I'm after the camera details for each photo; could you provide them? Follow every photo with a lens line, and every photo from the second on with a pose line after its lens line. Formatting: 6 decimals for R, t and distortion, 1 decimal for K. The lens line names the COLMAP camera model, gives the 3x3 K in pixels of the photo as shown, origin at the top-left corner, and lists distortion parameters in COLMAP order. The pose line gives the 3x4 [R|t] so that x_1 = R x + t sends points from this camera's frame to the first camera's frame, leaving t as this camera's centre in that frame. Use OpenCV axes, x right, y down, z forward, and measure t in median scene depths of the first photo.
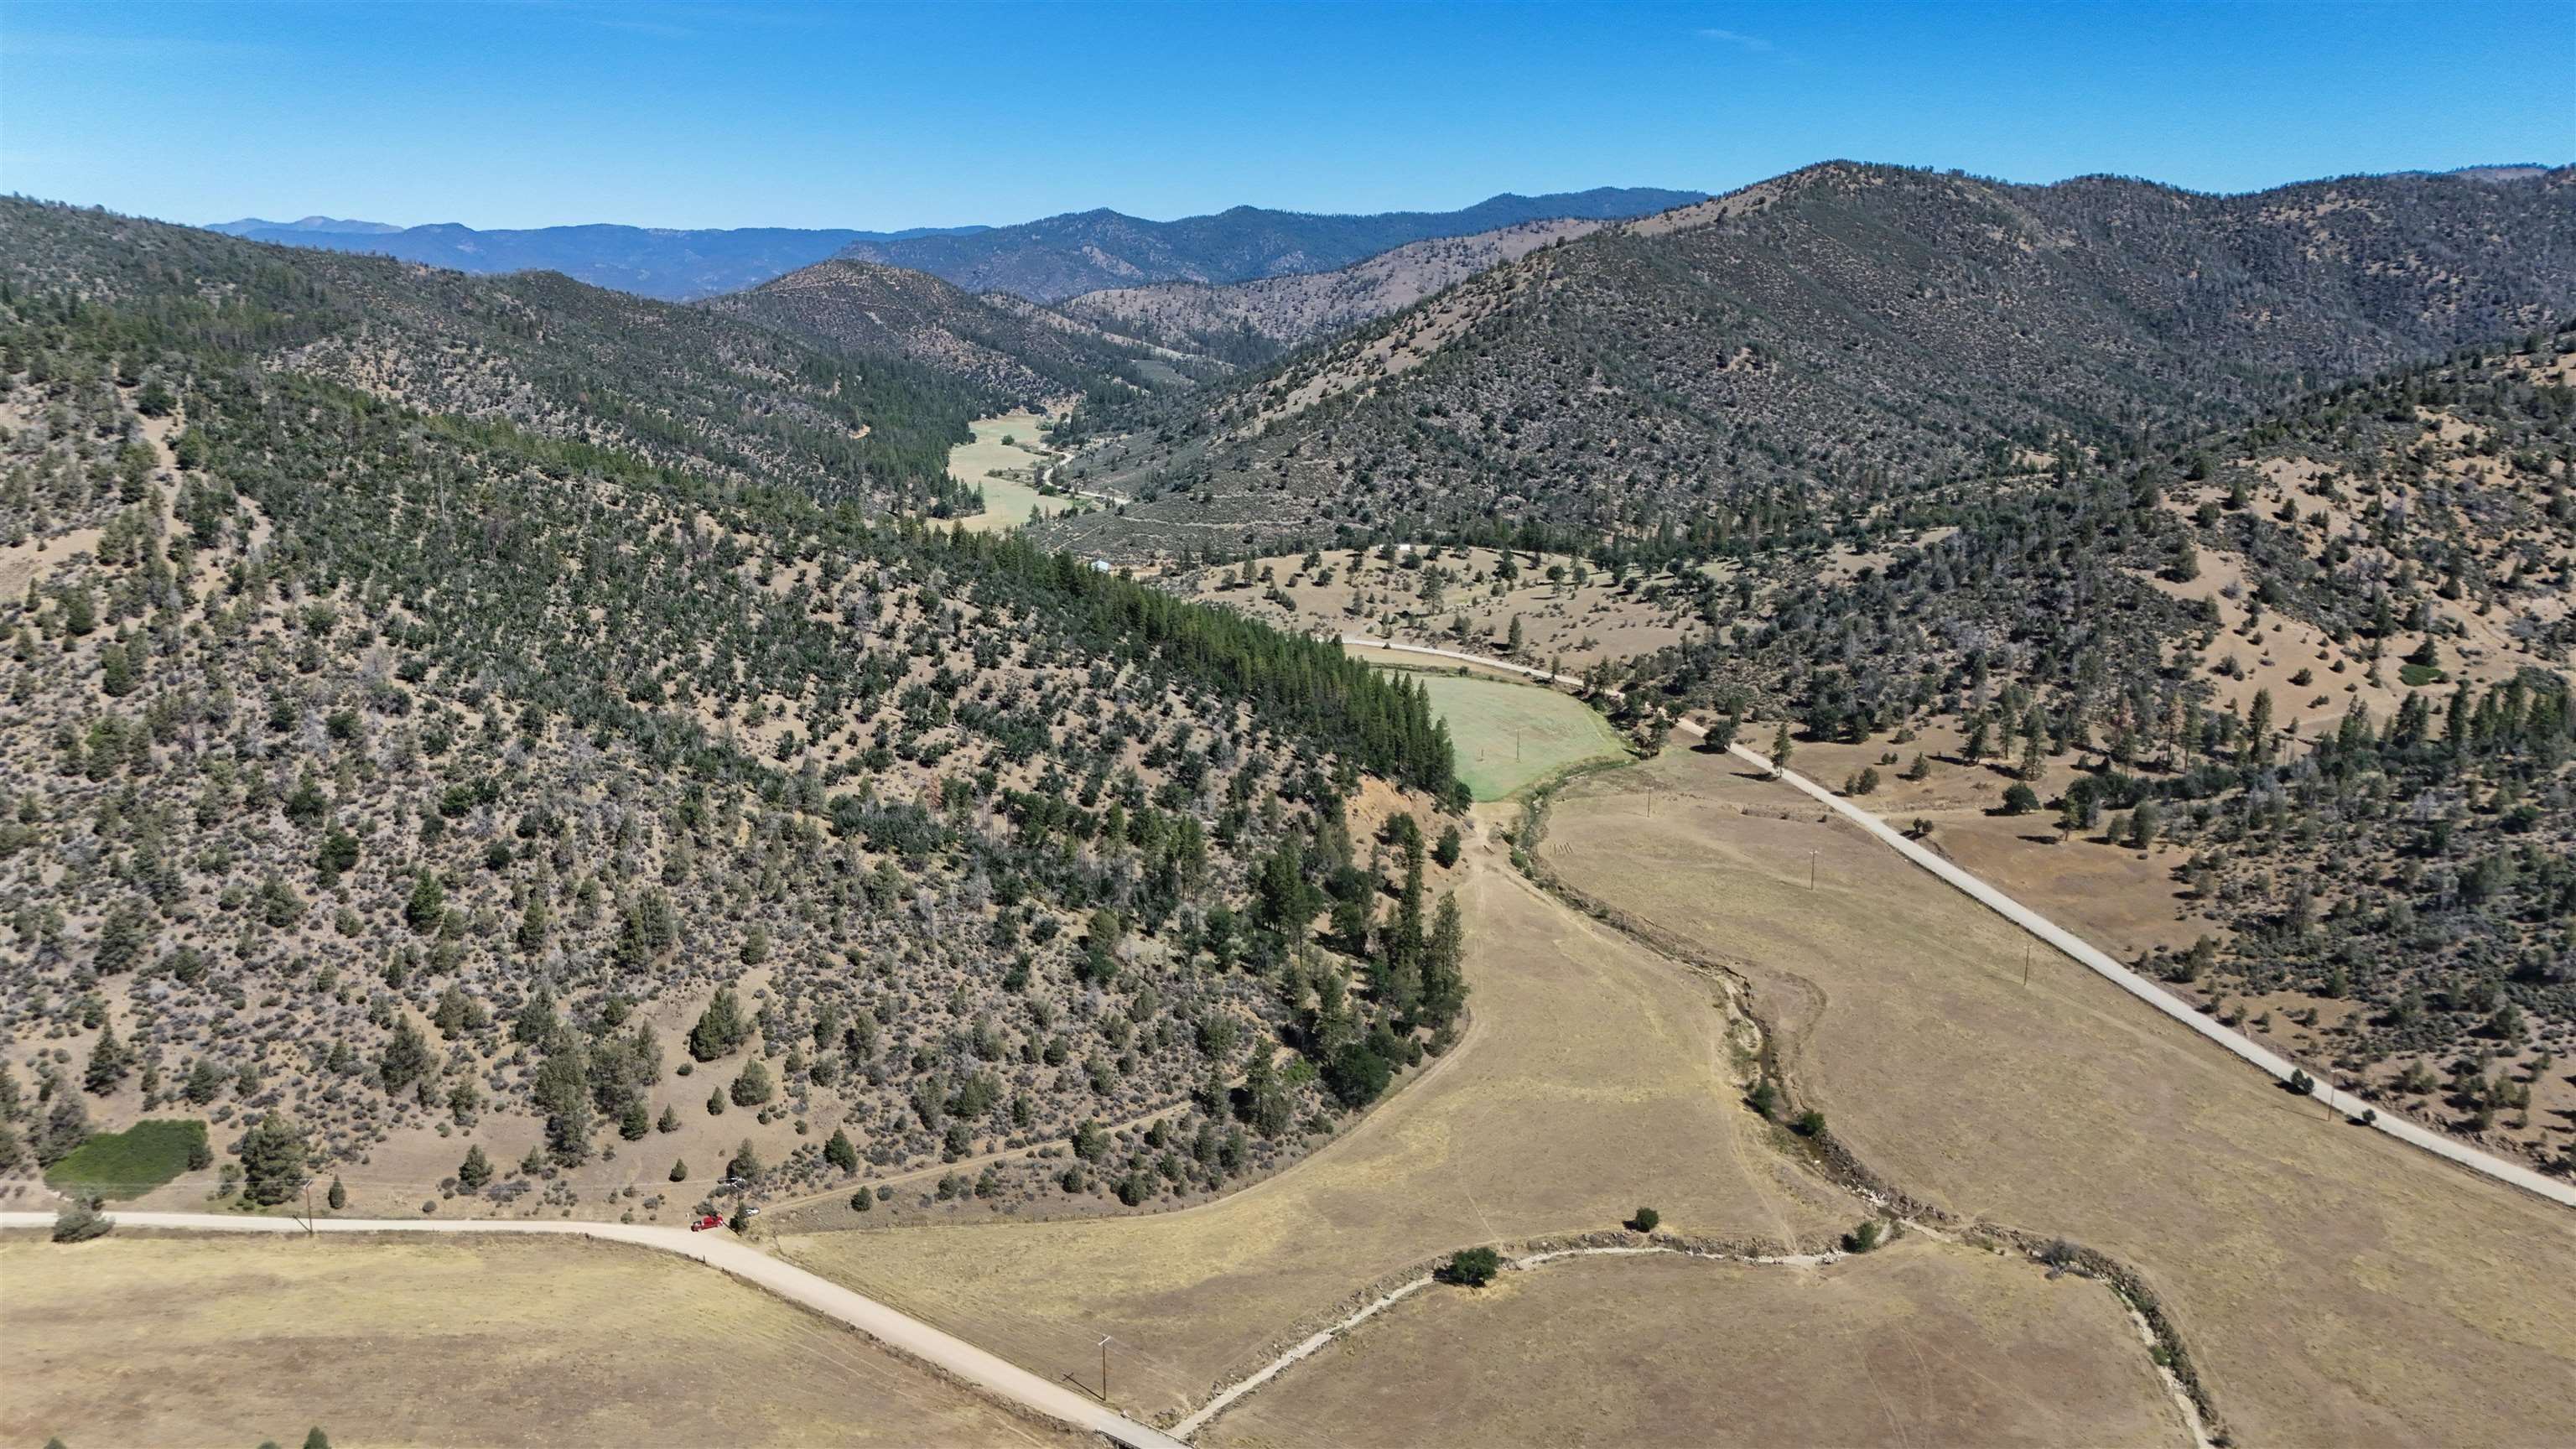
lens RADIAL K [[1875.5, 0, 1288.0], [0, 1875.5, 724.5], [0, 0, 1]] dist [0.070994, -0.070475]
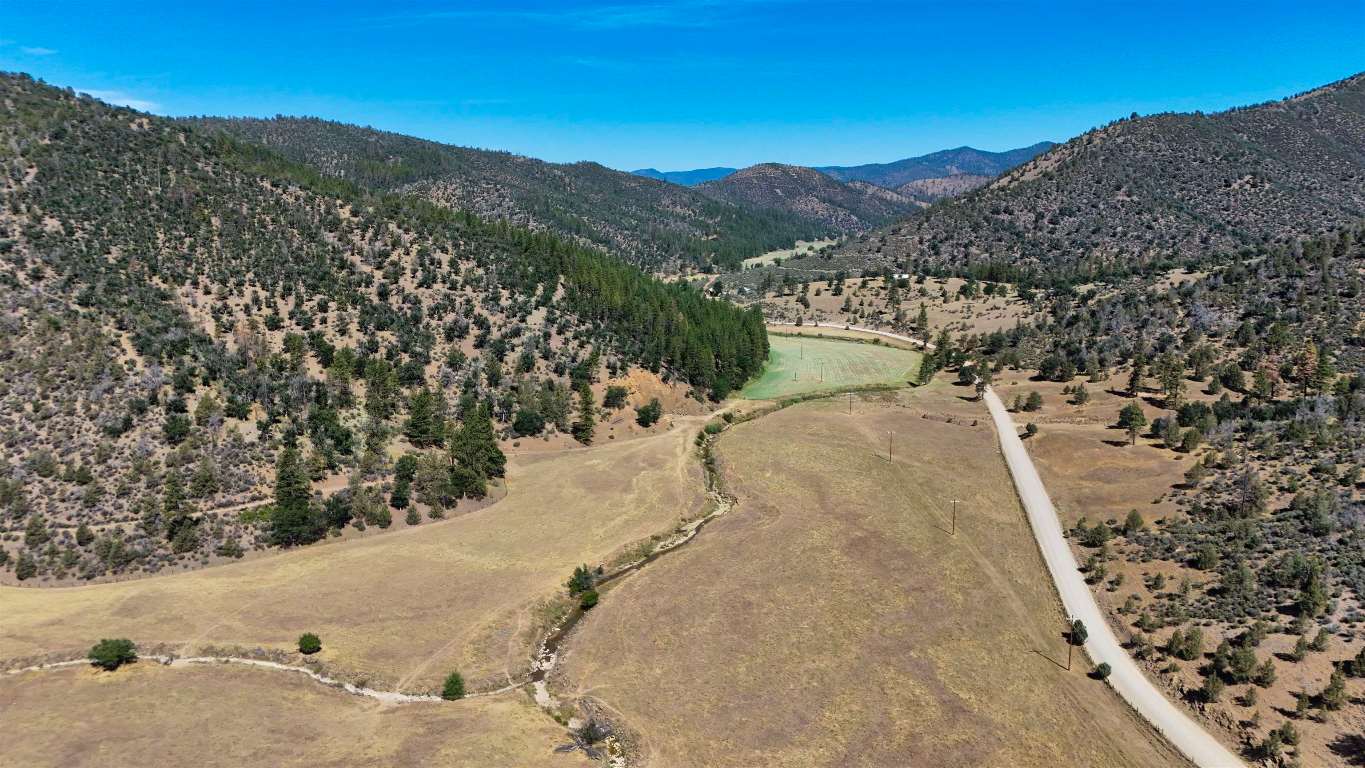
lens RADIAL K [[993.8, 0, 682.5], [0, 993.8, 384.0], [0, 0, 1]] dist [0.070994, -0.070475]
pose [[0.928706, 0.058159, -0.366227, 0.656492], [-0.073748, 0.996864, -0.028708, 0.108995], [0.363408, 0.053669, 0.930083, 0.525898]]
